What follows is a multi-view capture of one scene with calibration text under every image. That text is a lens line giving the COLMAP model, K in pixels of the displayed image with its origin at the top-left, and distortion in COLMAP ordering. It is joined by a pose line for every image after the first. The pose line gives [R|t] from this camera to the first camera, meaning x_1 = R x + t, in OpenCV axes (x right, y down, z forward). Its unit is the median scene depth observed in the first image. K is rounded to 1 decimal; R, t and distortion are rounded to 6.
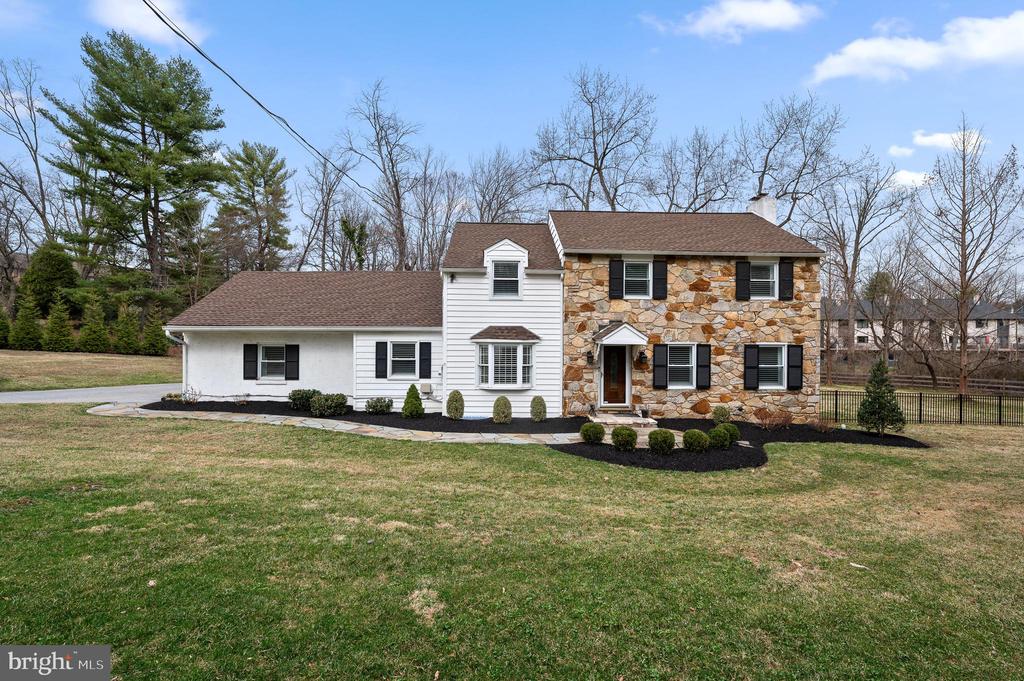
lens RADIAL K [[464.5, 0, 511.9], [0, 464.5, 342.6], [0, 0, 1]] dist [-0.002410, -0.000024]
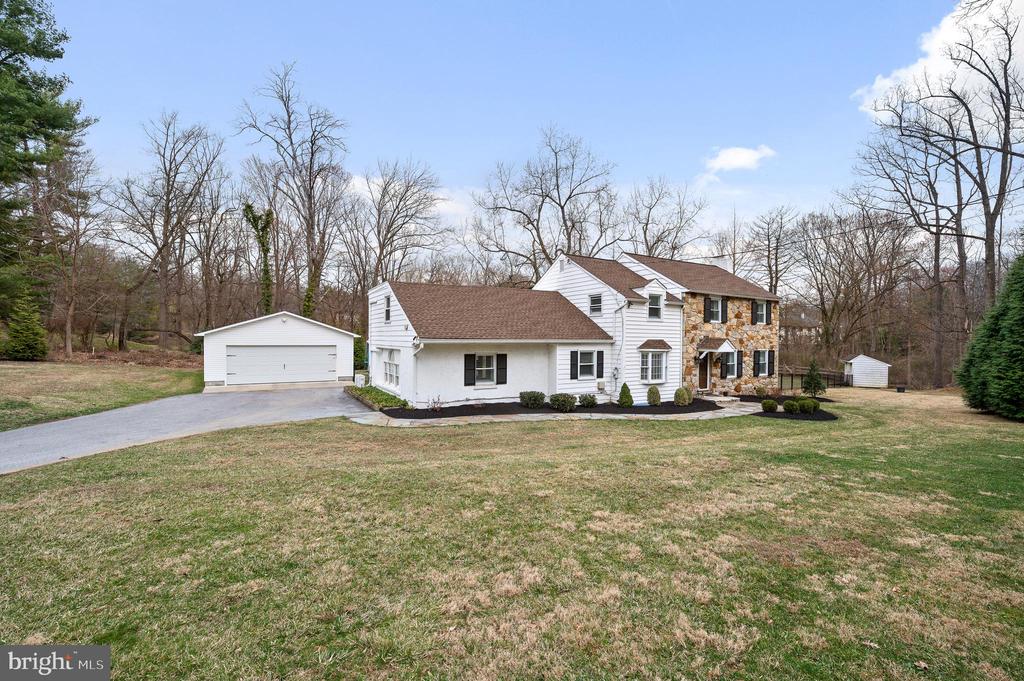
lens RADIAL K [[435.5, 0, 513.5], [0, 435.5, 341.7], [0, 0, 1]] dist [-0.001073, -0.000169]
pose [[0.876034, -0.001976, 0.482246, -1.051660], [-0.006379, 0.999857, 0.015684, -0.047309], [-0.482208, -0.016816, 0.875895, 0.022335]]
